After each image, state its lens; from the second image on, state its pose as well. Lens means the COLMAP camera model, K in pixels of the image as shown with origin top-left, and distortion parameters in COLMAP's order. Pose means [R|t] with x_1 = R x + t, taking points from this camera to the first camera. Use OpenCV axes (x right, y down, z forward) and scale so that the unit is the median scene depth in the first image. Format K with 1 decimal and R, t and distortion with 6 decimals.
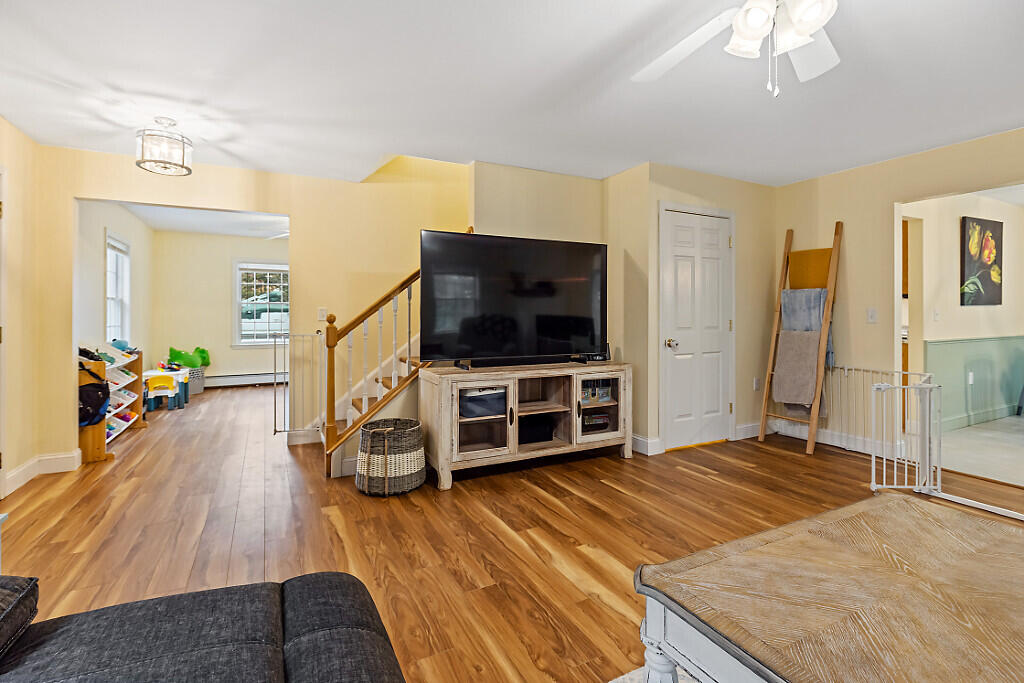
lens RADIAL K [[474.0, 0, 513.8], [0, 474.0, 309.6], [0, 0, 1]] dist [0.003058, 0.000404]
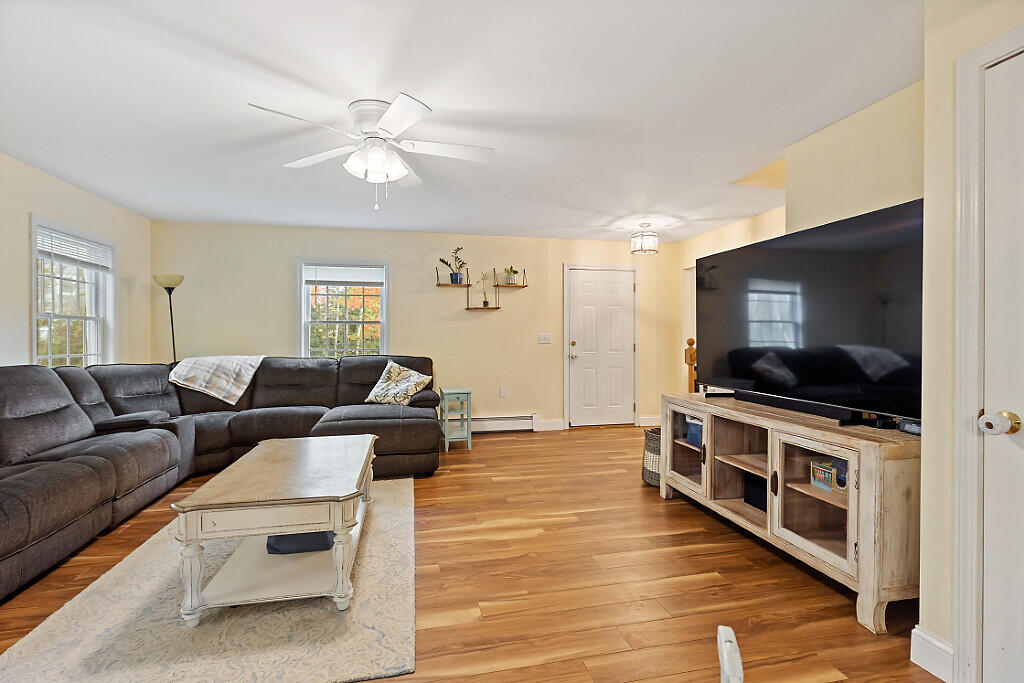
lens RADIAL K [[474.0, 0, 513.8], [0, 474.0, 340.0], [0, 0, 1]] dist [0.003058, 0.000404]
pose [[-0.246402, 0.005325, -0.969153, 0.952114], [-0.004501, 0.999968, 0.006639, 0.005646], [0.969157, 0.005998, -0.246371, 0.877924]]
